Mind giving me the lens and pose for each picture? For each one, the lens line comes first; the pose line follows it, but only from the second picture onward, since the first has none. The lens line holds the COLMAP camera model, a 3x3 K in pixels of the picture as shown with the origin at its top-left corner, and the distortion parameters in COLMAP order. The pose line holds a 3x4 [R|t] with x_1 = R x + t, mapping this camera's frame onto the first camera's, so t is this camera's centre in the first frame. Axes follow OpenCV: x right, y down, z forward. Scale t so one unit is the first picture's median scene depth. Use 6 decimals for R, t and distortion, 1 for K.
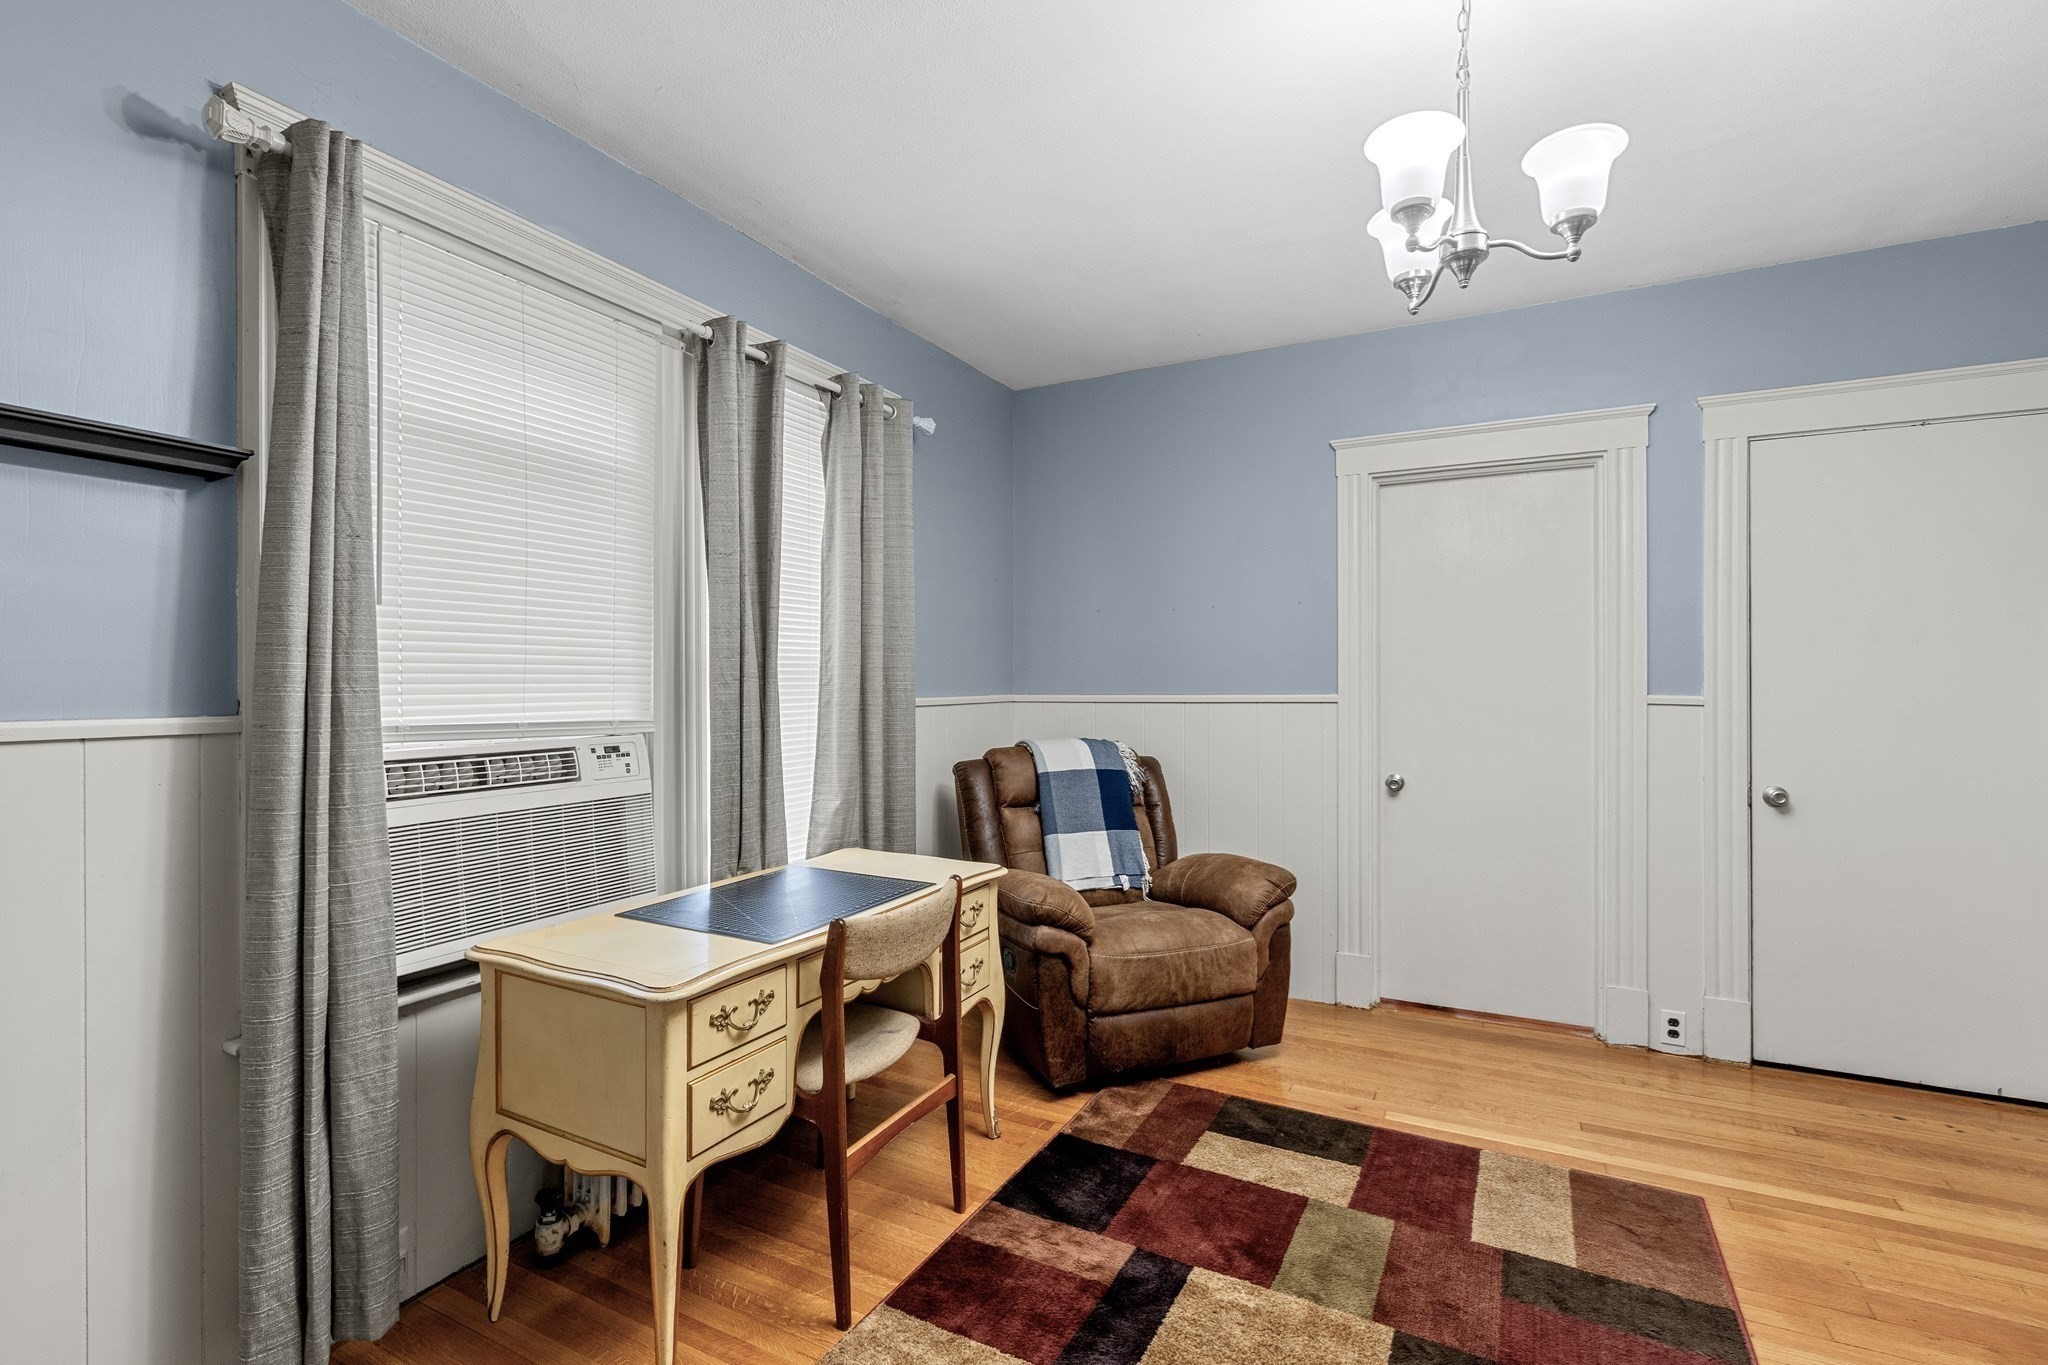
lens RADIAL K [[928.9, 0, 1006.4], [0, 928.9, 679.8], [0, 0, 1]] dist [-0.006856, 0.003328]
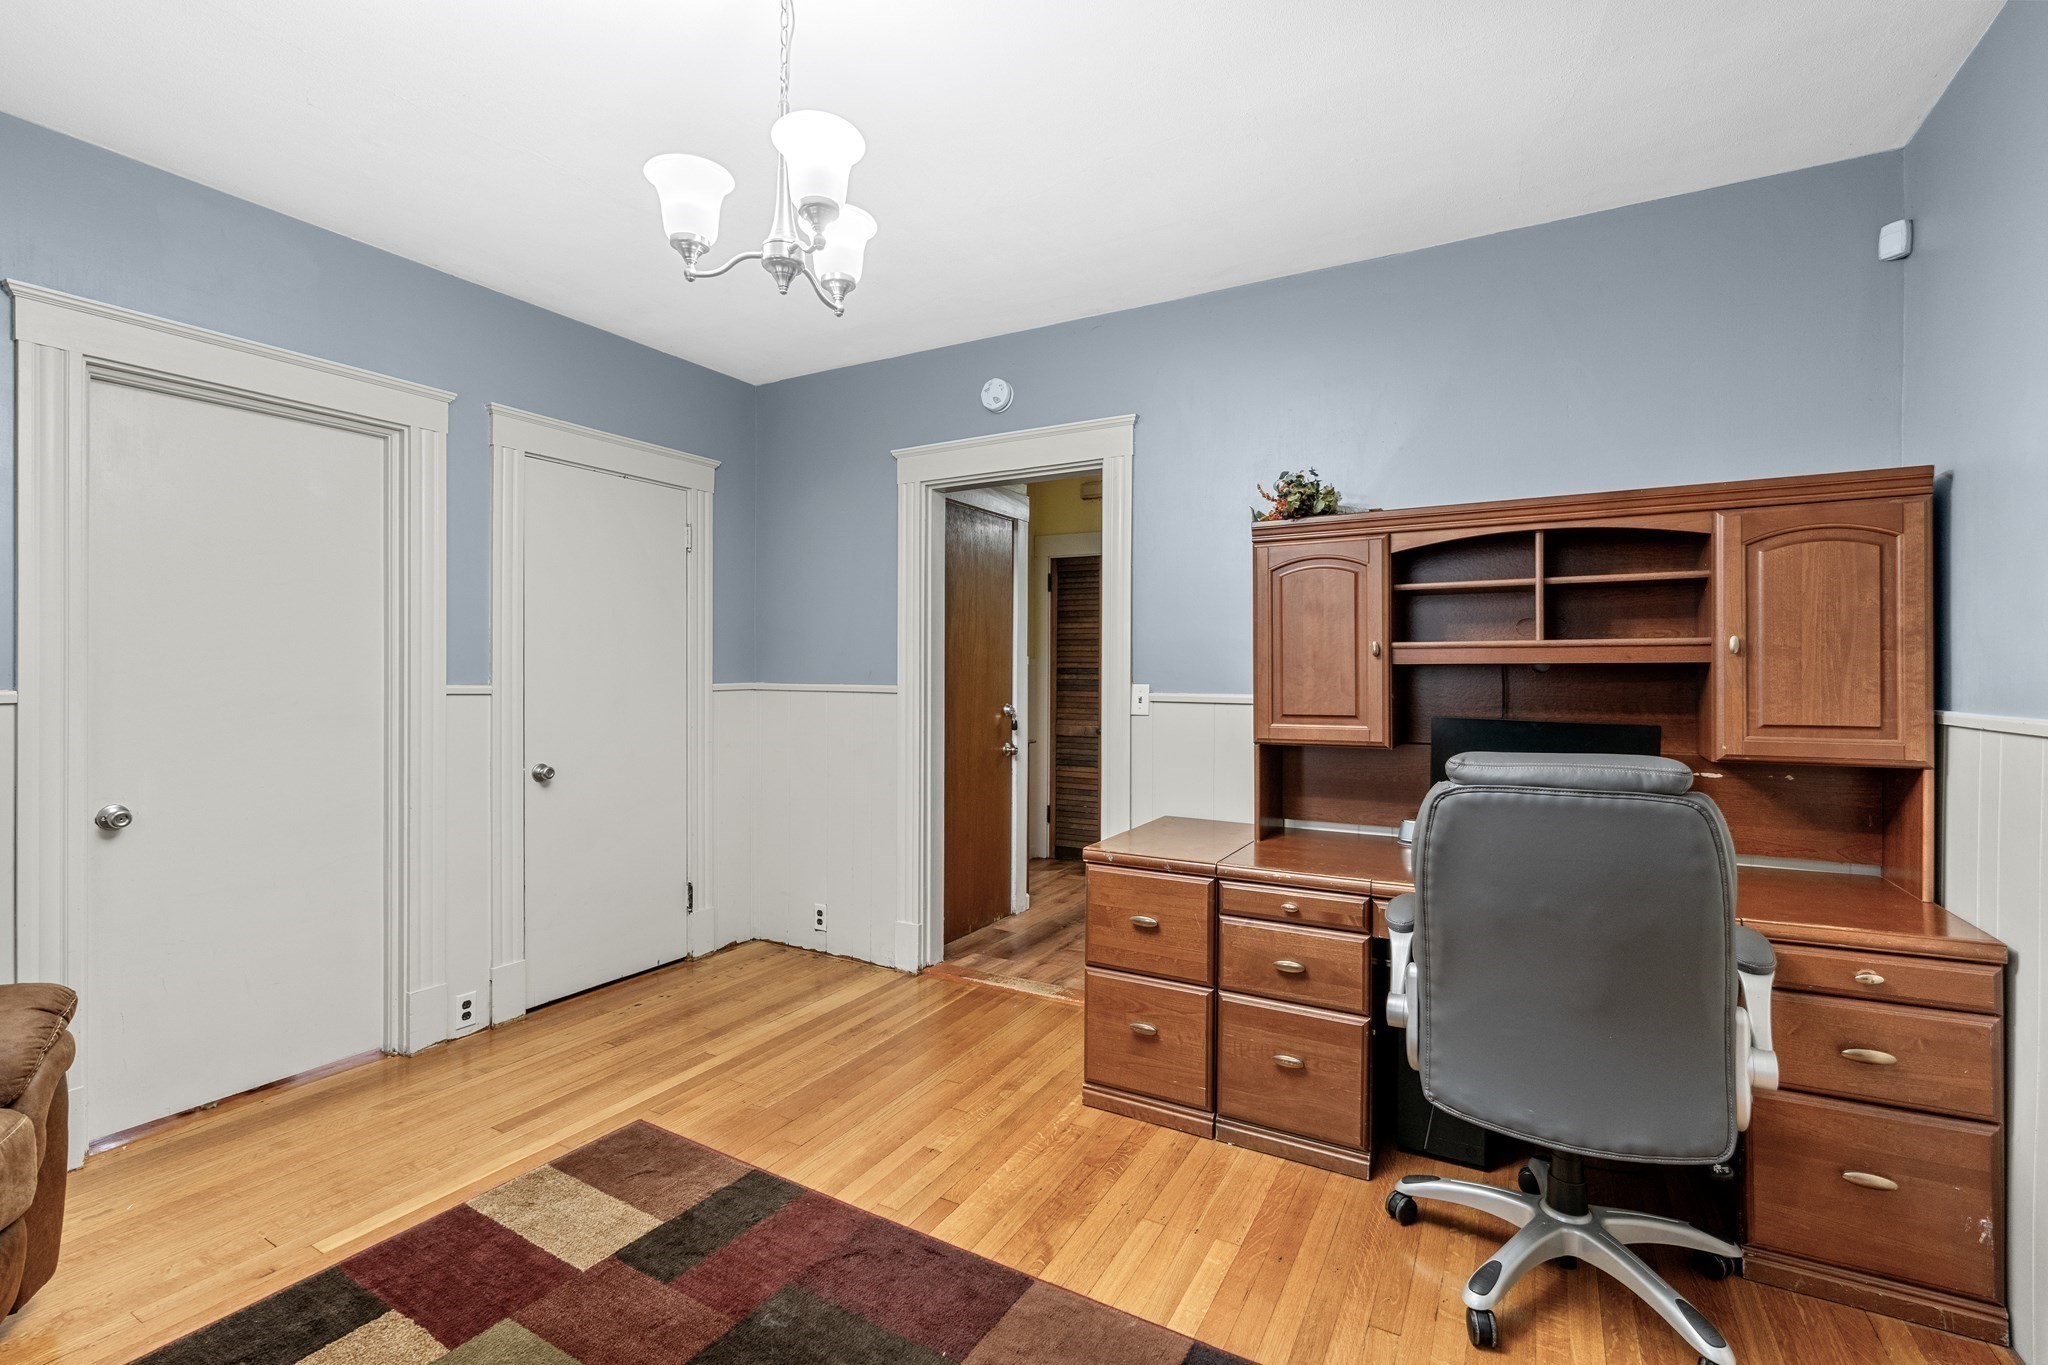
lens RADIAL K [[928.9, 0, 1007.4], [0, 928.9, 677.2], [0, 0, 1]] dist [-0.006856, 0.003328]
pose [[0.037481, -0.004637, 0.999287, -0.334357], [-0.004864, 0.999977, 0.004823, 0.000147], [-0.999285, -0.005041, 0.037458, 0.439719]]
